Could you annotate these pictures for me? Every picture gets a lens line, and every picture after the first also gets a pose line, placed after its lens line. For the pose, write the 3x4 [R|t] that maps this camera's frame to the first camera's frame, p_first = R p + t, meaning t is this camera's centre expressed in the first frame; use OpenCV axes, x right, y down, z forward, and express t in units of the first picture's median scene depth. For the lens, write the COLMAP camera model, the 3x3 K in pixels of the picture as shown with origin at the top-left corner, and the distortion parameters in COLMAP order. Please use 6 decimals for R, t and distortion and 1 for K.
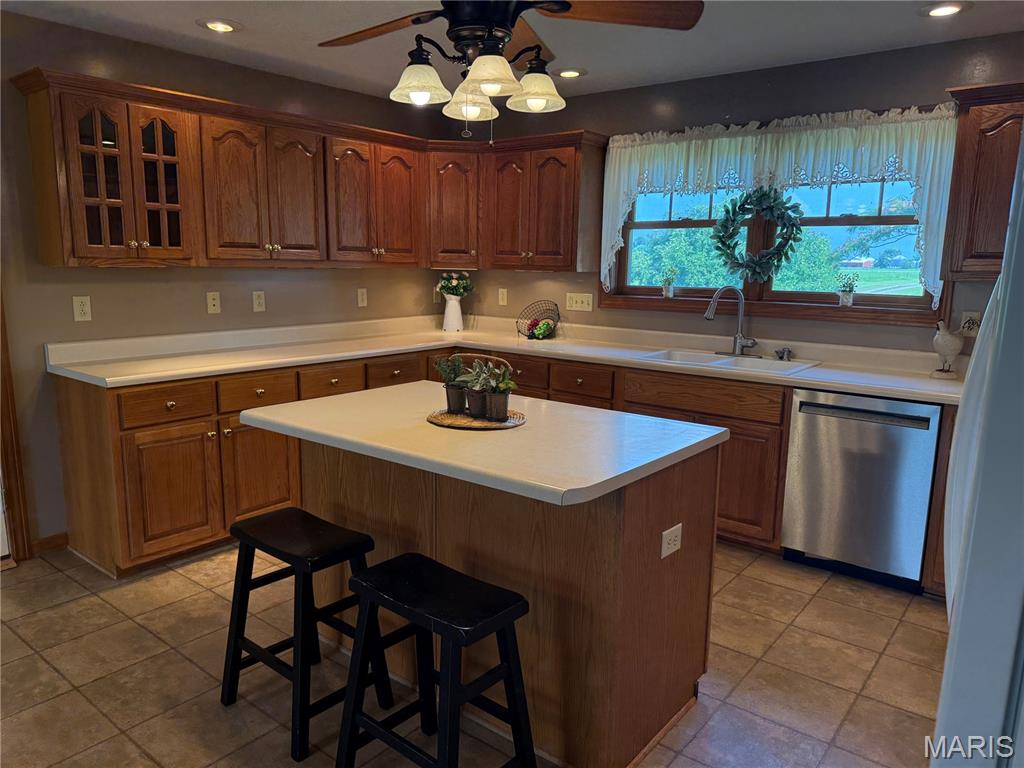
lens RADIAL K [[718.5, 0, 512.0], [0, 718.5, 384.0], [0, 0, 1]] dist [0.008145, -0.005394]
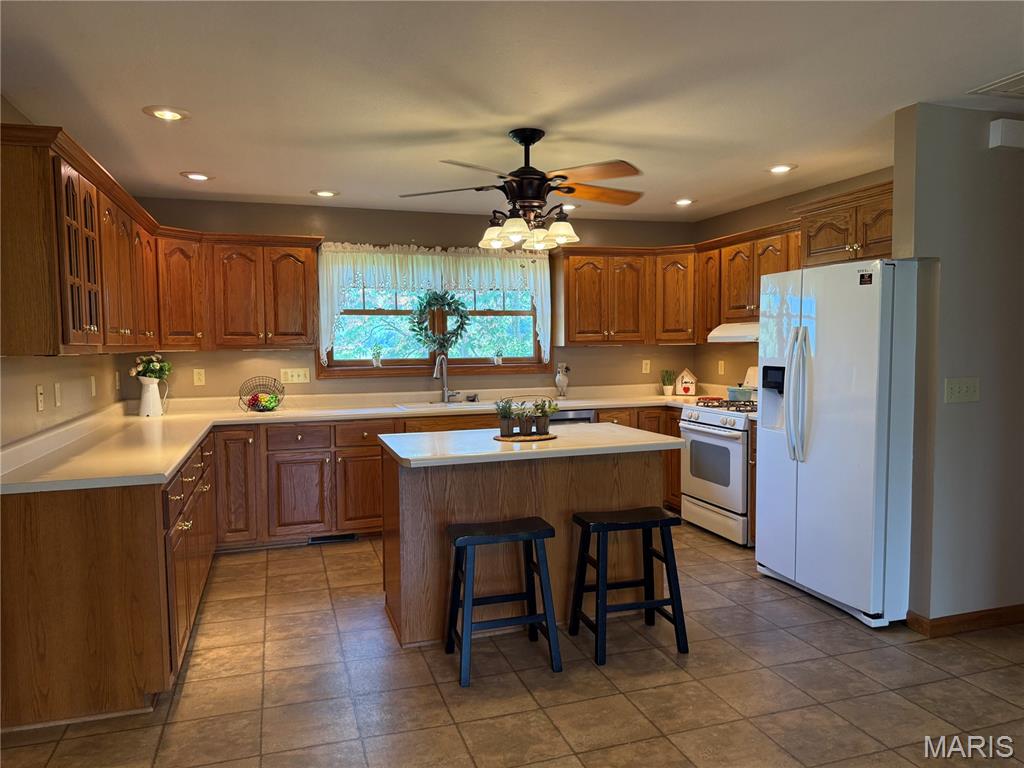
lens RADIAL K [[718.5, 0, 512.0], [0, 718.5, 384.0], [0, 0, 1]] dist [0.008145, -0.005394]
pose [[0.537557, -0.064966, 0.840721, -0.807565], [0.158213, 0.987091, -0.024885, -0.019524], [-0.828252, 0.146390, 0.540897, 0.098050]]
